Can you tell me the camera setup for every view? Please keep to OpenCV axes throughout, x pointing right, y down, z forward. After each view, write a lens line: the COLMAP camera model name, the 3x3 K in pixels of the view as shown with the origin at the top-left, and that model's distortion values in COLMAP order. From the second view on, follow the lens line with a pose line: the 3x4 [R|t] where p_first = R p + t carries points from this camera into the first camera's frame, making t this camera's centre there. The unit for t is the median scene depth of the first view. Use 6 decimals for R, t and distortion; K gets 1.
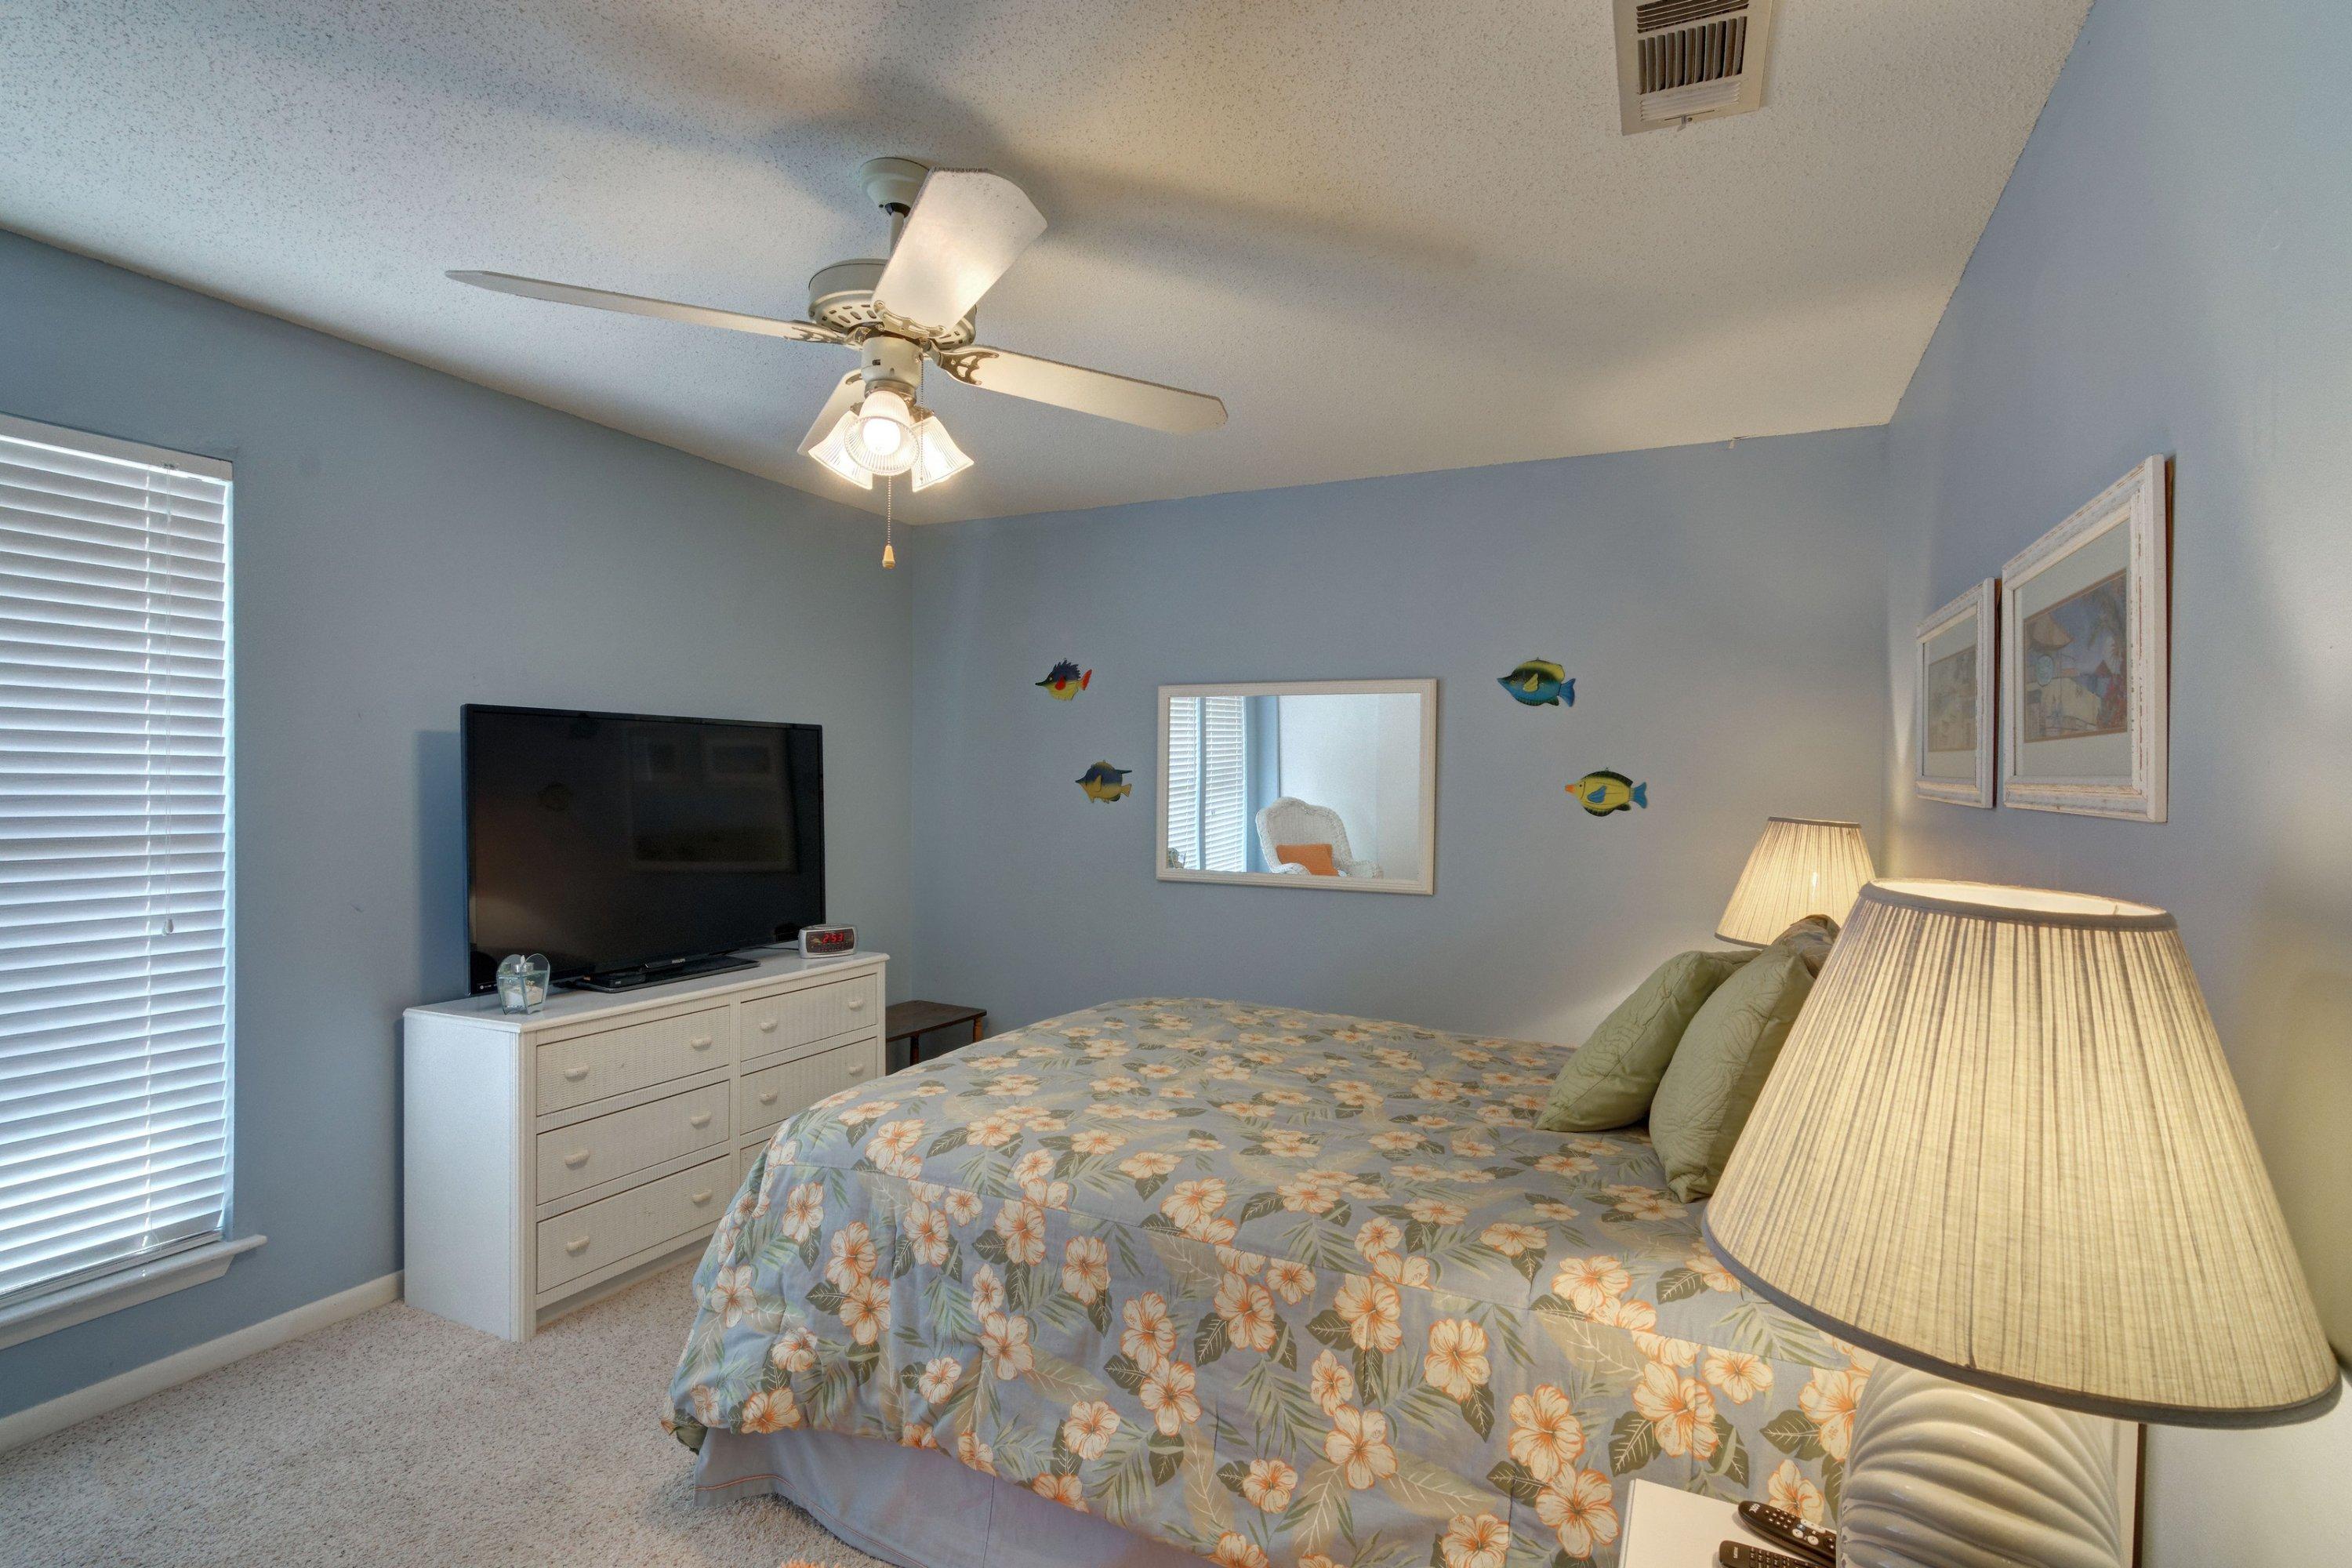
lens RADIAL K [[1150.3, 0, 1170.8], [0, 1150.3, 797.1], [0, 0, 1]] dist [0.006512, -0.000552]
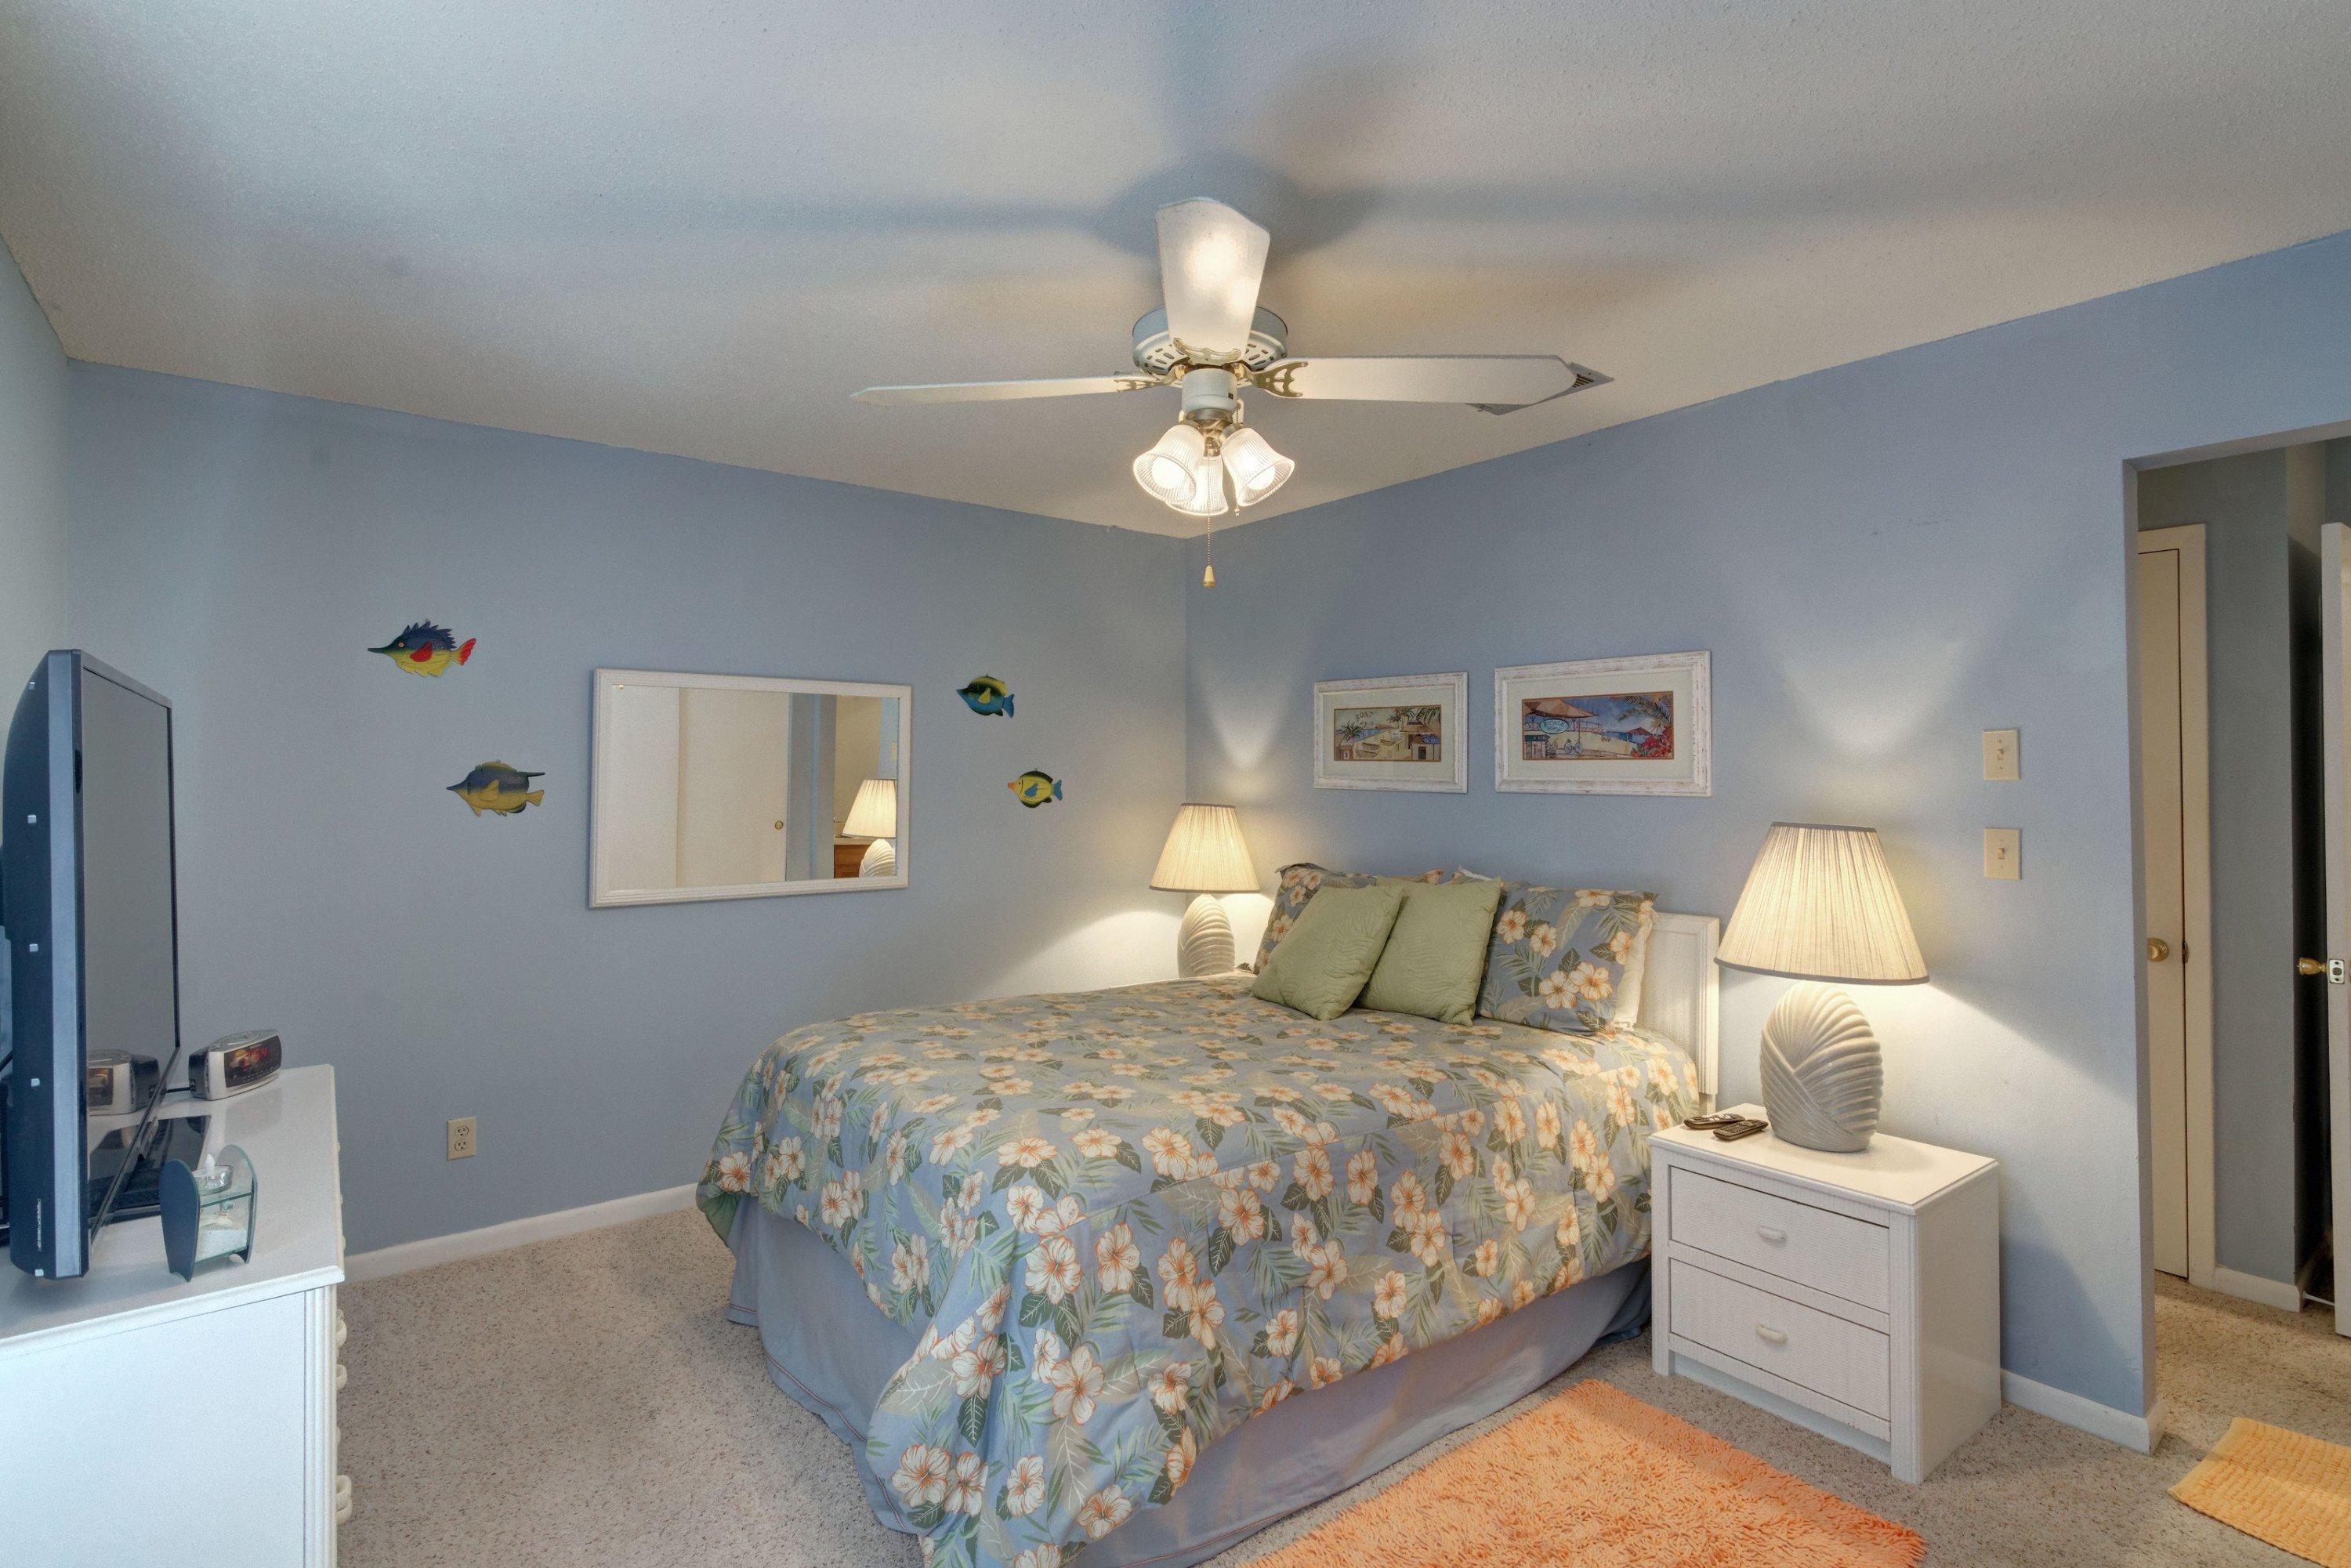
lens RADIAL K [[1149.8, 0, 1175.3], [0, 1149.8, 763.9], [0, 0, 1]] dist [0.006512, -0.000552]
pose [[0.452716, -0.000960, 0.891654, -1.220697], [0.018742, 0.999789, -0.008439, -0.032171], [-0.891458, 0.020532, 0.452638, 0.576823]]
